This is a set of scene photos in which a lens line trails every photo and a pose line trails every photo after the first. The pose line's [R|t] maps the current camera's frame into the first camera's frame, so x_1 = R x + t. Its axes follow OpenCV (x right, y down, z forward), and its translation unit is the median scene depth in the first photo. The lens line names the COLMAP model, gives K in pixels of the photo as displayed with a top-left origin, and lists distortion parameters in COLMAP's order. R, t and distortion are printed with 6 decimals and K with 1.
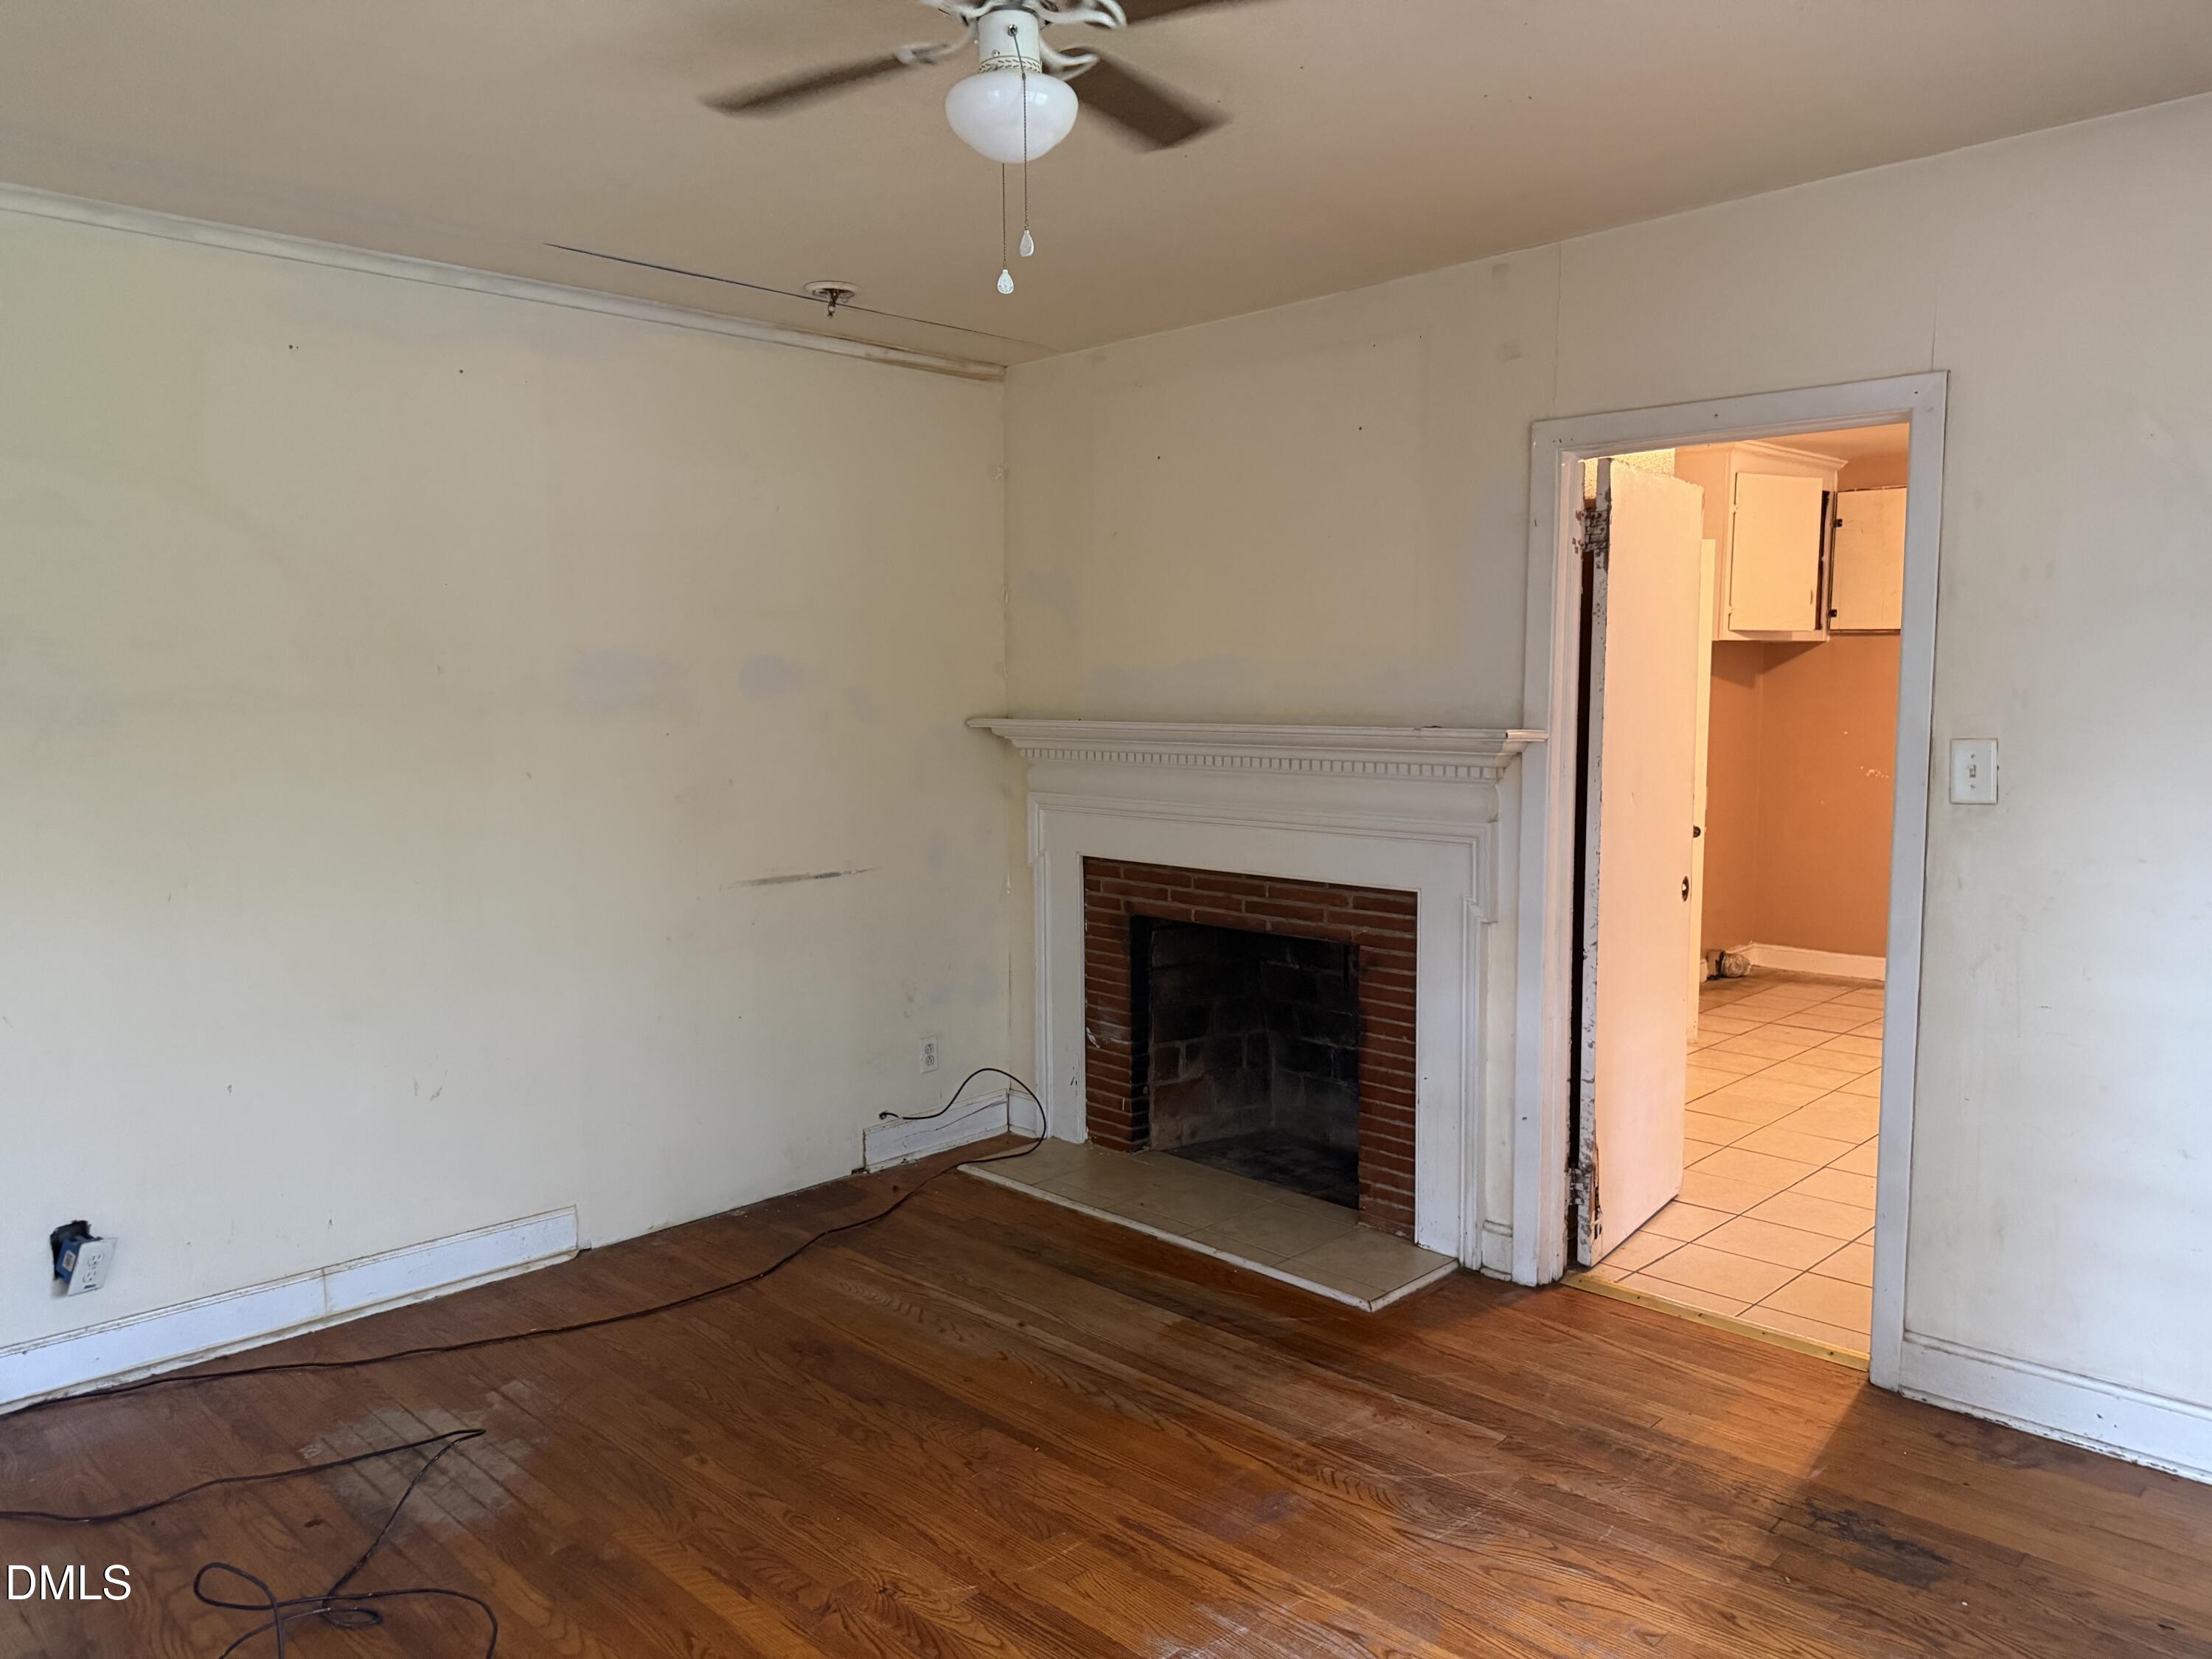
lens RADIAL K [[1568.4, 0, 1091.7], [0, 1568.4, 838.1], [0, 0, 1]] dist [0.070341, -0.073352]
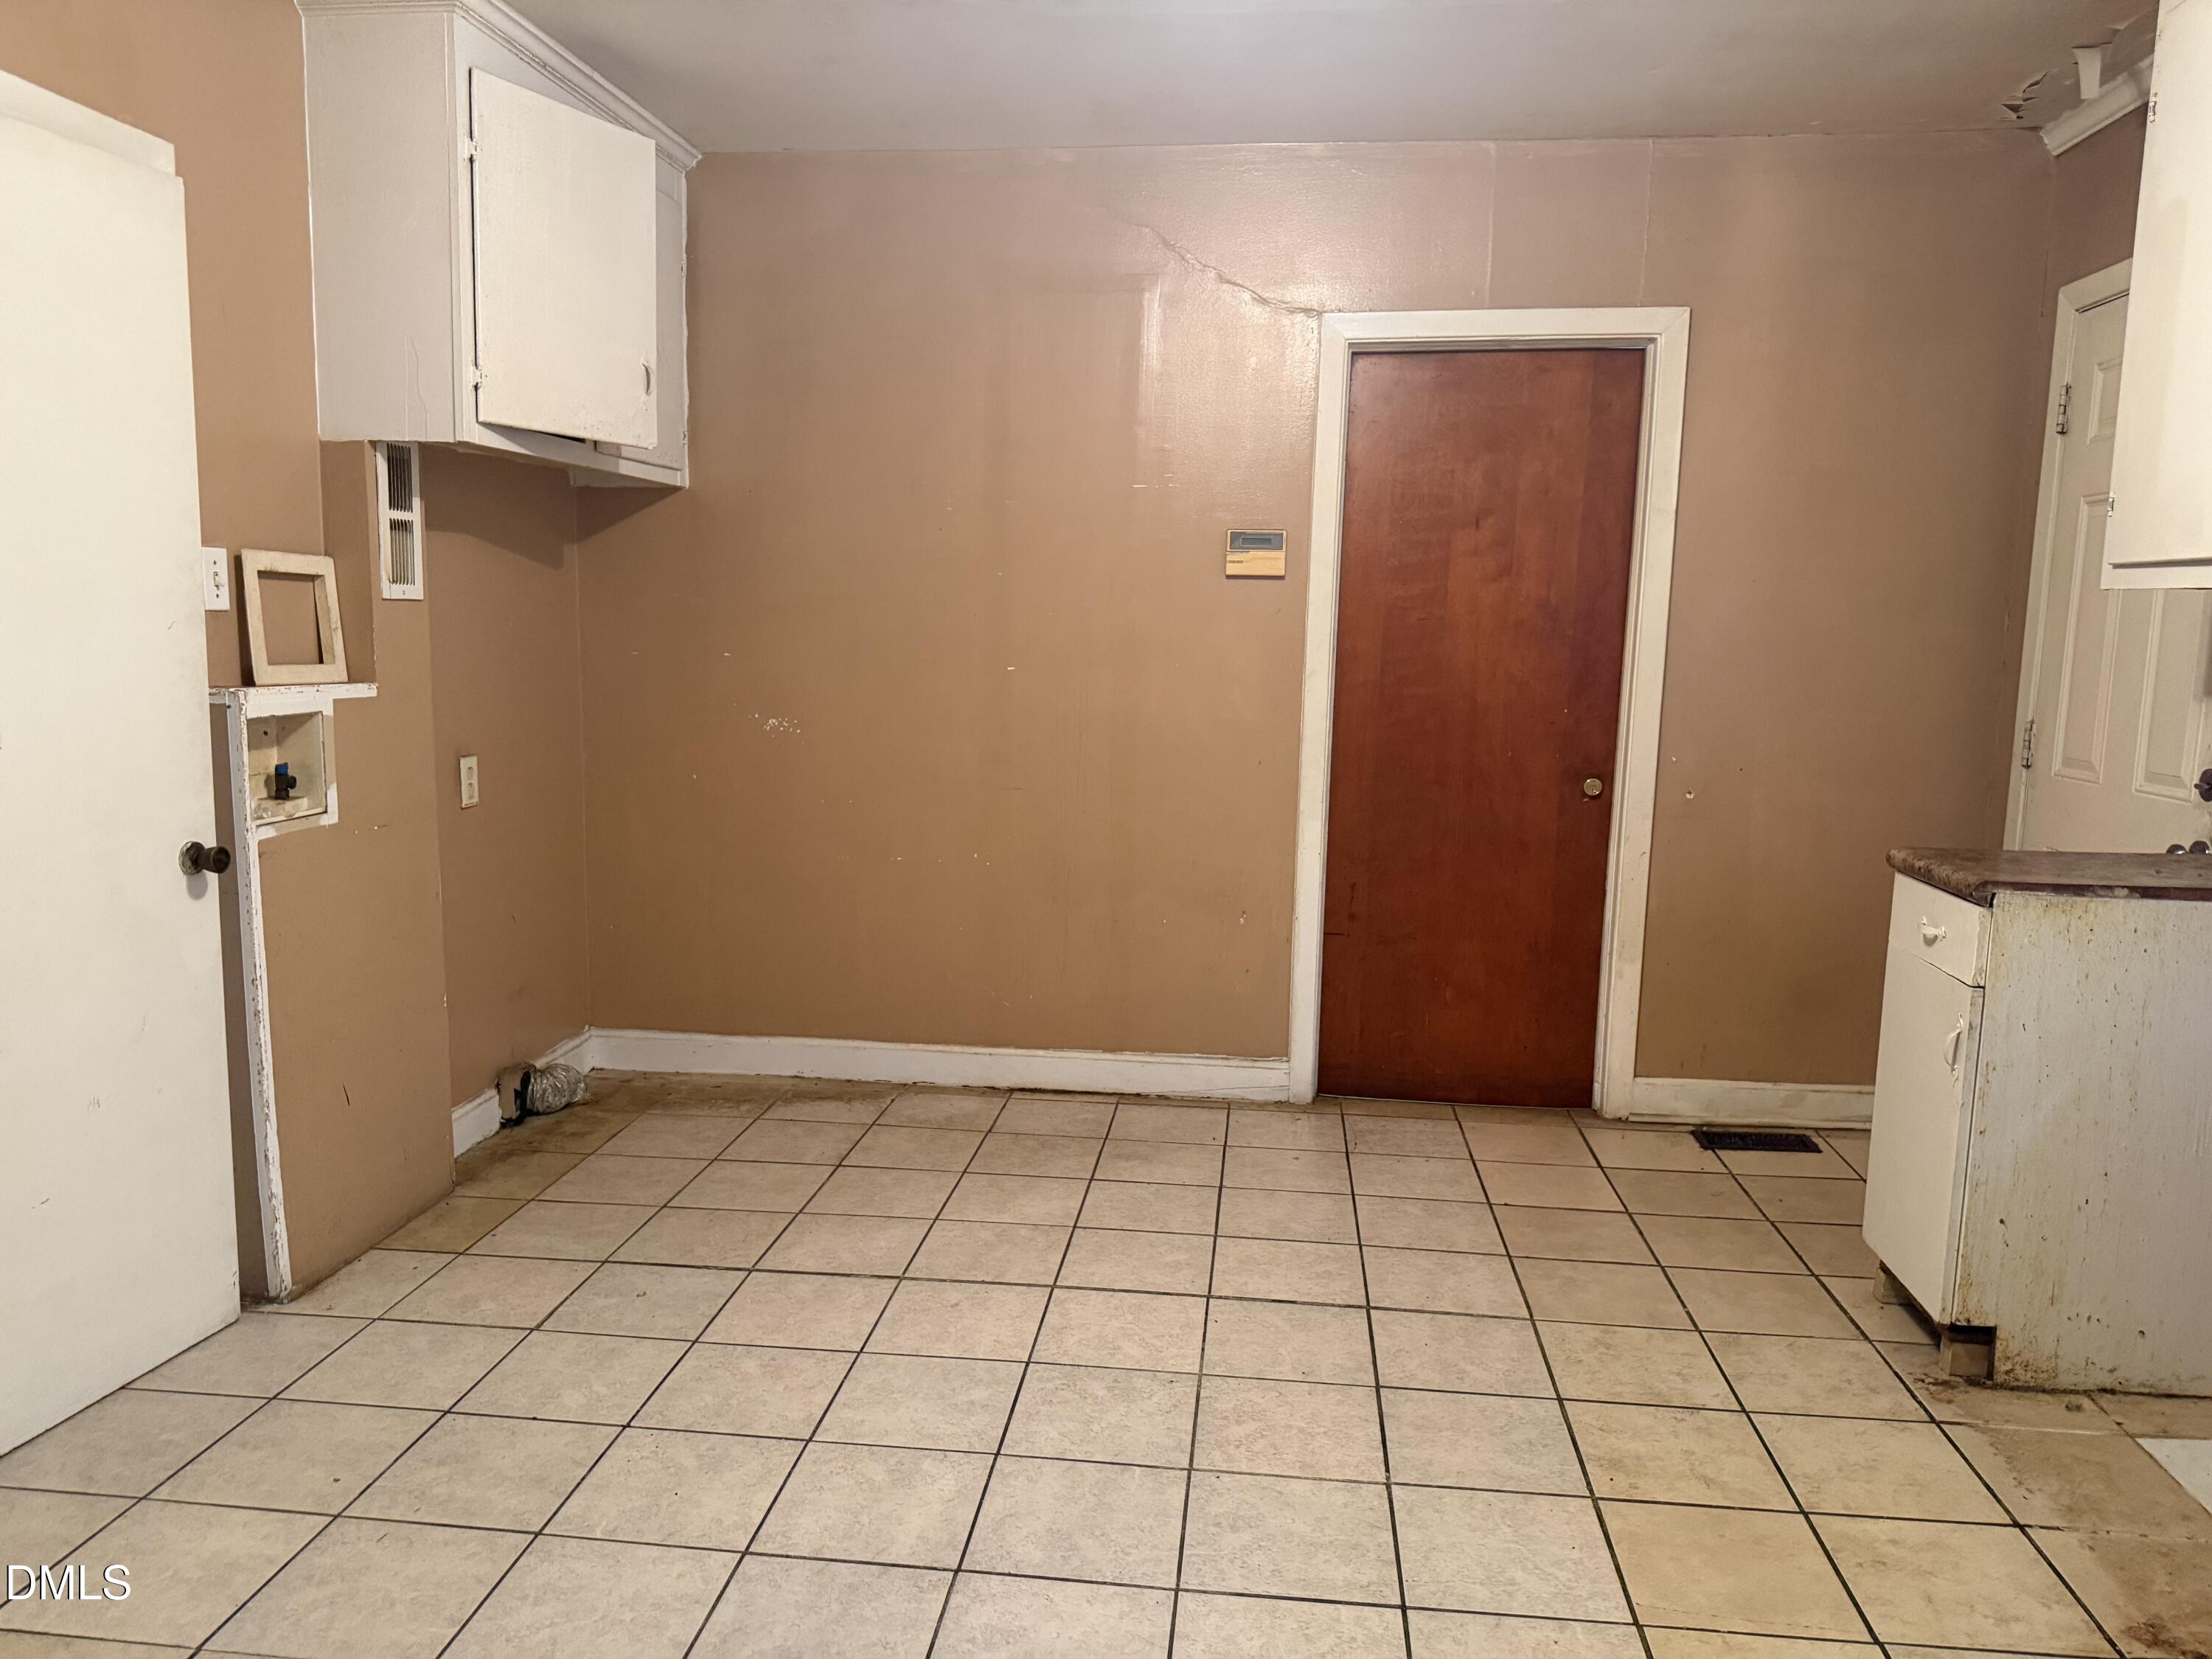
lens RADIAL K [[1568.4, 0, 1123.9], [0, 1568.4, 836.8], [0, 0, 1]] dist [0.070341, -0.073352]
pose [[0.769240, -0.059056, 0.636225, 0.425511], [0.033774, 0.998086, 0.051809, -0.049923], [-0.638066, -0.018366, 0.769762, 0.906105]]
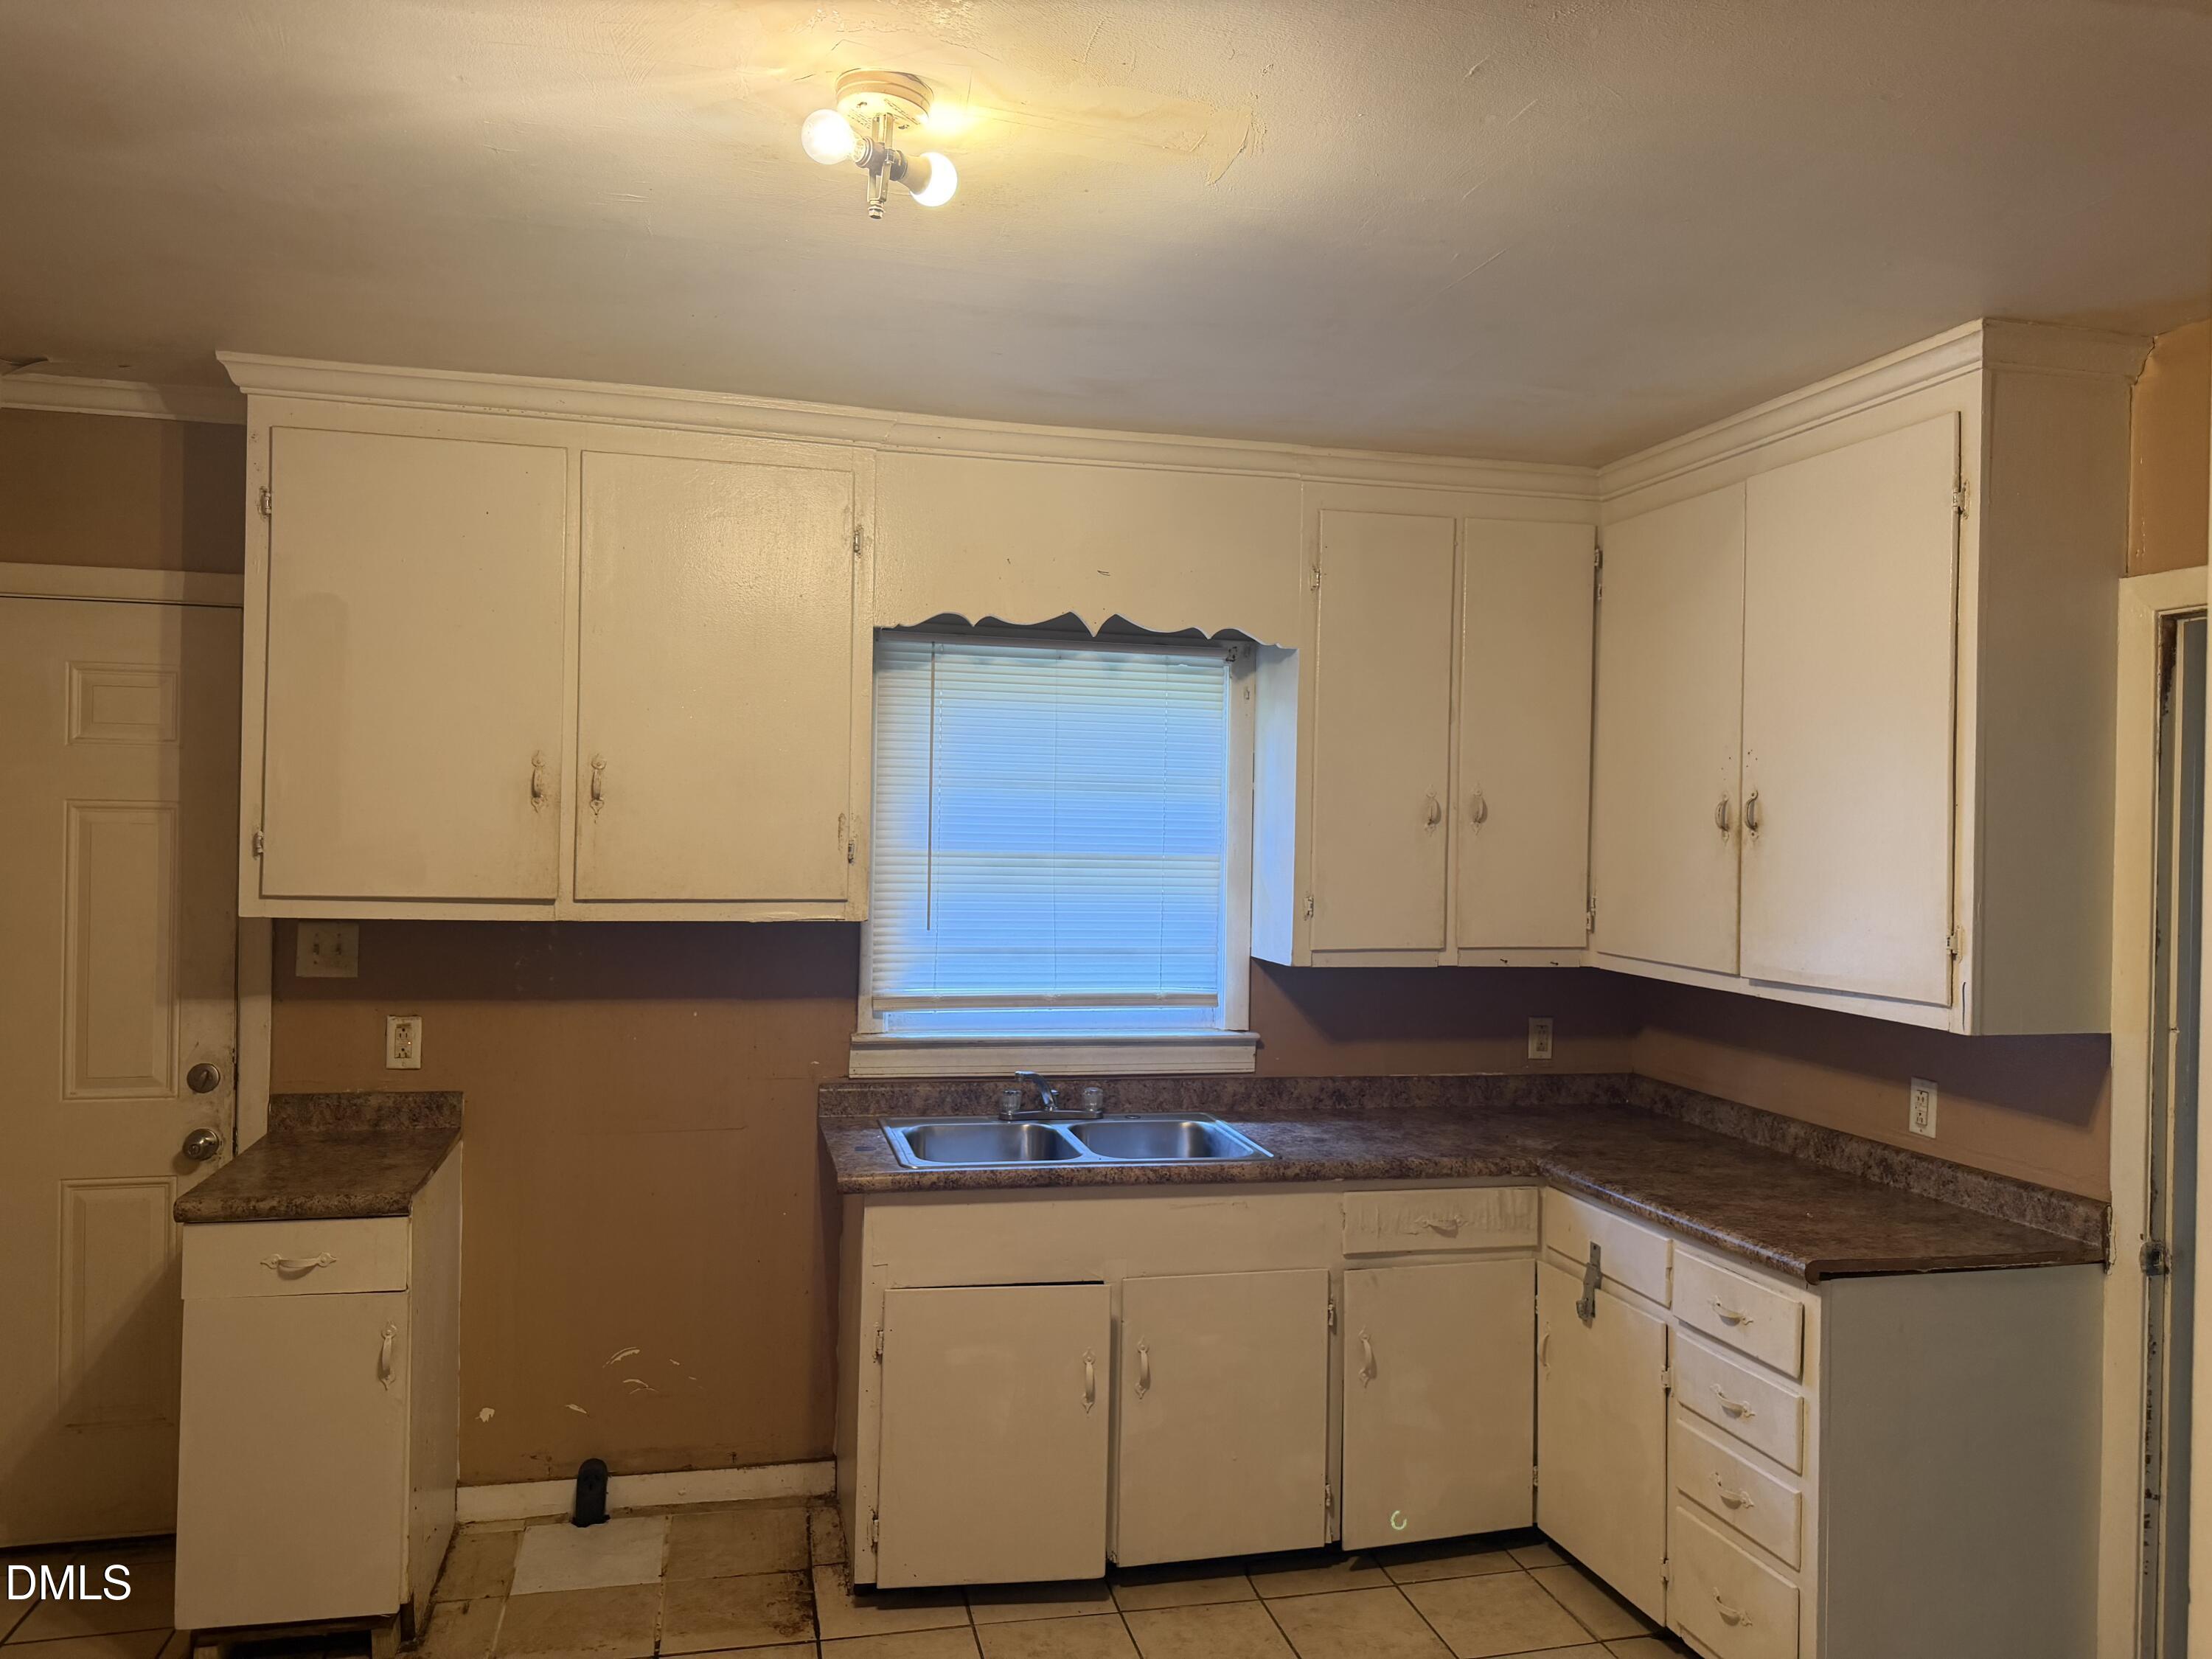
lens RADIAL K [[1568.4, 0, 1099.2], [0, 1568.4, 831.1], [0, 0, 1]] dist [0.070341, -0.073352]
pose [[-0.854047, -0.003408, 0.520184, 0.465393], [0.049275, 0.994952, 0.087419, -0.203848], [-0.517856, 0.100292, -0.849568, 1.646720]]
